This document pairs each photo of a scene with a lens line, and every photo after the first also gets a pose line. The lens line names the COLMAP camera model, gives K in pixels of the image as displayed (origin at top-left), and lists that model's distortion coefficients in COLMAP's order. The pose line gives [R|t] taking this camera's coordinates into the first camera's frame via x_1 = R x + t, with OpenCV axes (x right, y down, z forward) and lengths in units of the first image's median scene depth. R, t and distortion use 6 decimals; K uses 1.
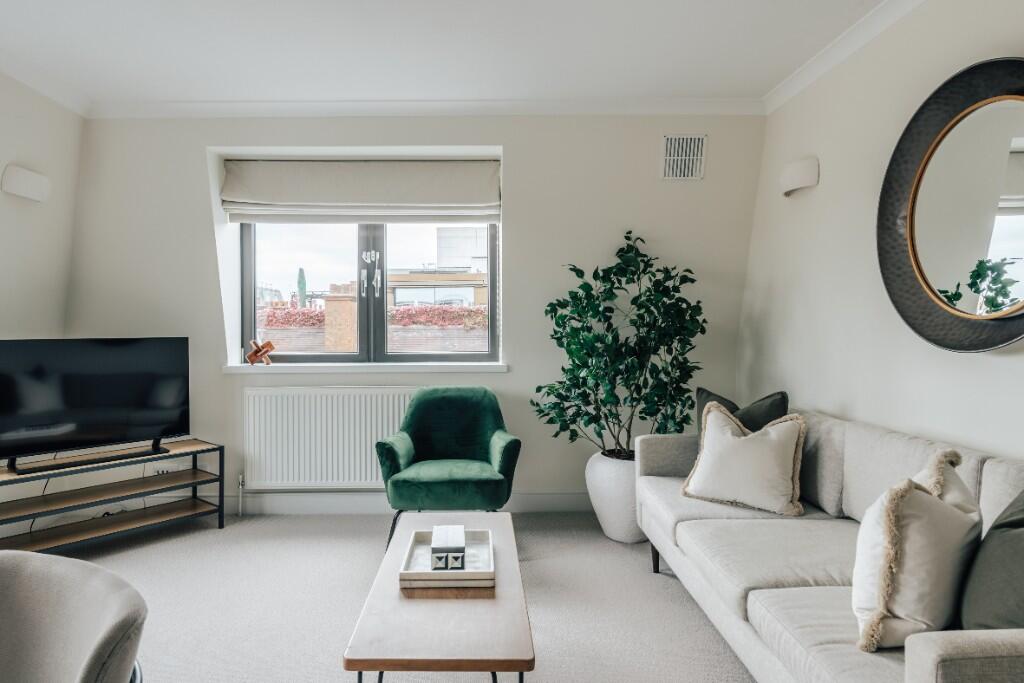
lens RADIAL K [[631.3, 0, 469.3], [0, 631.3, 341.3], [0, 0, 1]] dist [0.000755, 0.000157]
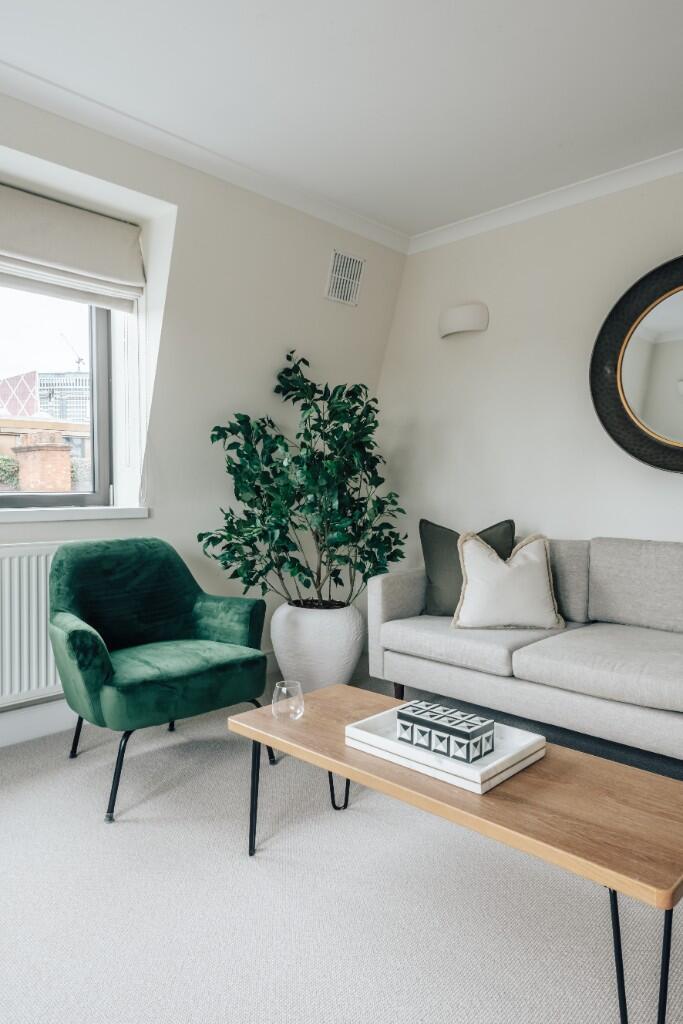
lens RADIAL K [[670.3, 0, 341.5], [0, 670.3, 512.0], [0, 0, 1]] dist [0.001906, -0.000113]
pose [[0.683750, -0.021178, 0.729409, -0.395130], [0.013888, 0.999775, 0.016009, 0.036229], [-0.729585, -0.000816, 0.683890, 0.332142]]
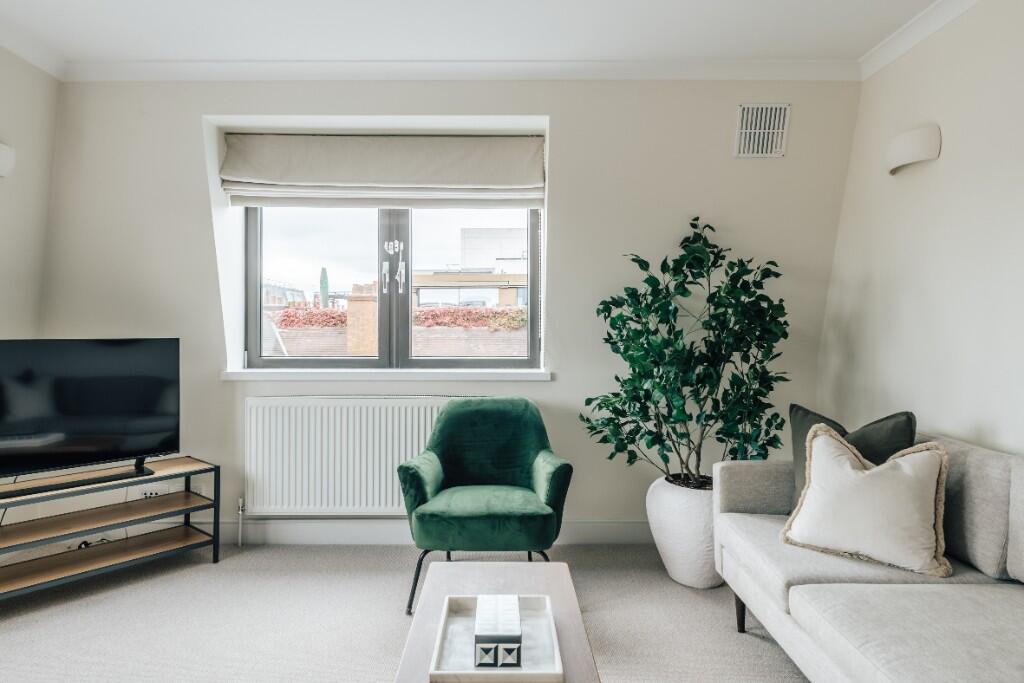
lens RADIAL K [[624.1, 0, 490.5], [0, 624.1, 338.0], [0, 0, 1]] dist [-0.002880, -0.002978]
pose [[0.999980, 0.006249, -0.000299, -0.024761], [-0.006251, 0.999955, -0.007075, -0.003698], [0.000254, 0.007077, 0.999975, 0.162782]]
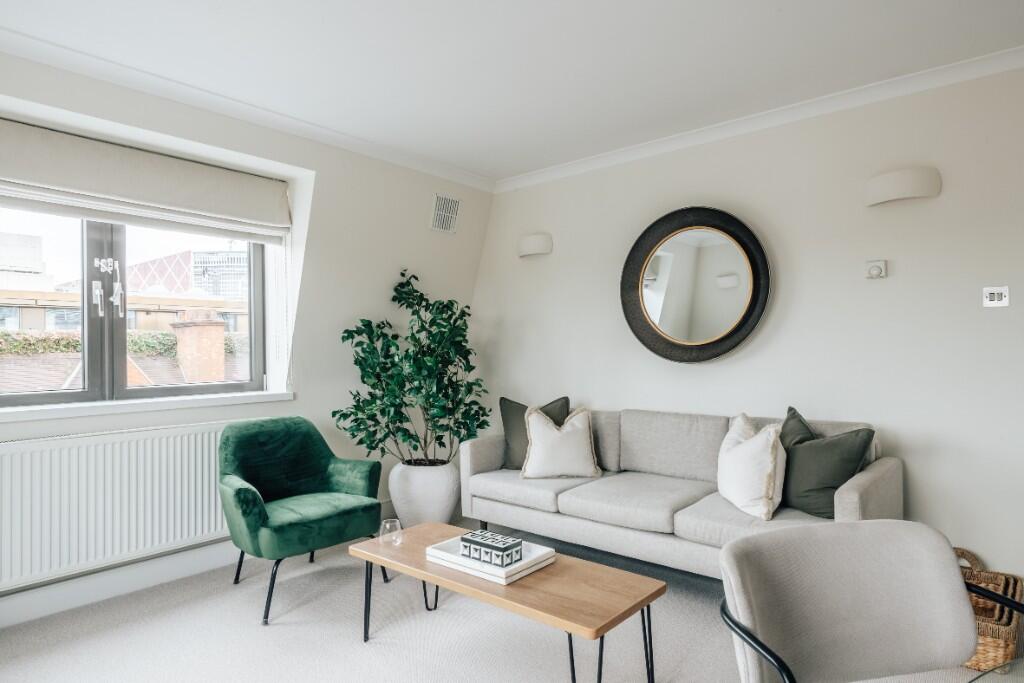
lens RADIAL K [[602.0, 0, 513.5], [0, 602.0, 346.5], [0, 0, 1]] dist [-0.000527, -0.000148]
pose [[0.632896, 0.000904, 0.774237, -0.490418], [0.028091, 0.999314, -0.024130, -0.001436], [-0.773727, 0.037021, 0.632436, 0.166310]]
